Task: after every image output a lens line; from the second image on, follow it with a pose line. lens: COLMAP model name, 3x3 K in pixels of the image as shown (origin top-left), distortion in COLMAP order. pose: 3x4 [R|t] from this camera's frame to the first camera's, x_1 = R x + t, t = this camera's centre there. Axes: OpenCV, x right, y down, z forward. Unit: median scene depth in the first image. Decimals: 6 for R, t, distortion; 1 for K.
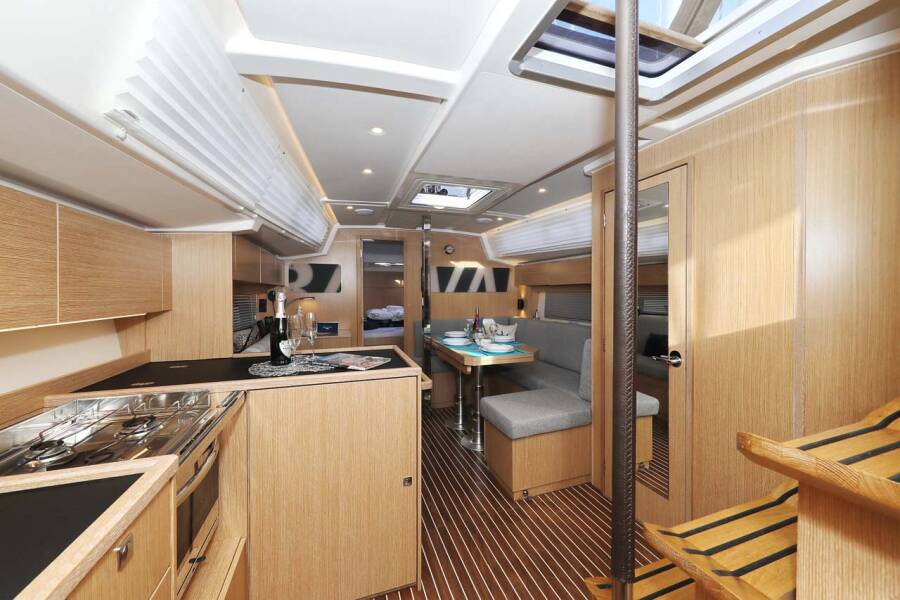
lens RADIAL K [[314.7, 0, 444.9], [0, 314.7, 299.8], [0, 0, 1]] dist [0.008580, 0.000029]
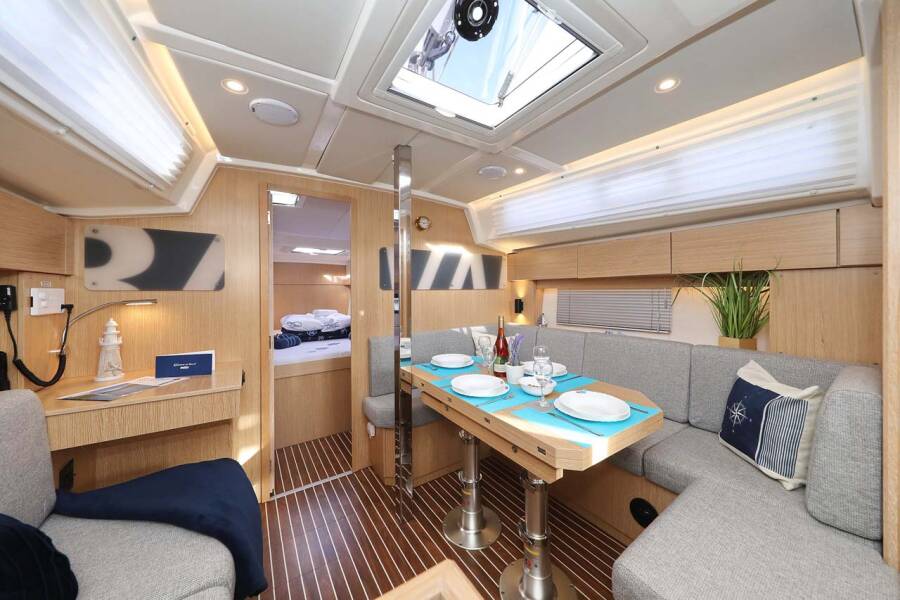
lens RADIAL K [[305.4, 0, 453.8], [0, 305.4, 295.1], [0, 0, 1]] dist [0.000083, -0.000097]
pose [[0.963875, -0.006353, 0.266281, -0.095751], [0.010058, 0.999871, -0.012555, -0.004753], [-0.266166, 0.014780, 0.963814, 0.390225]]
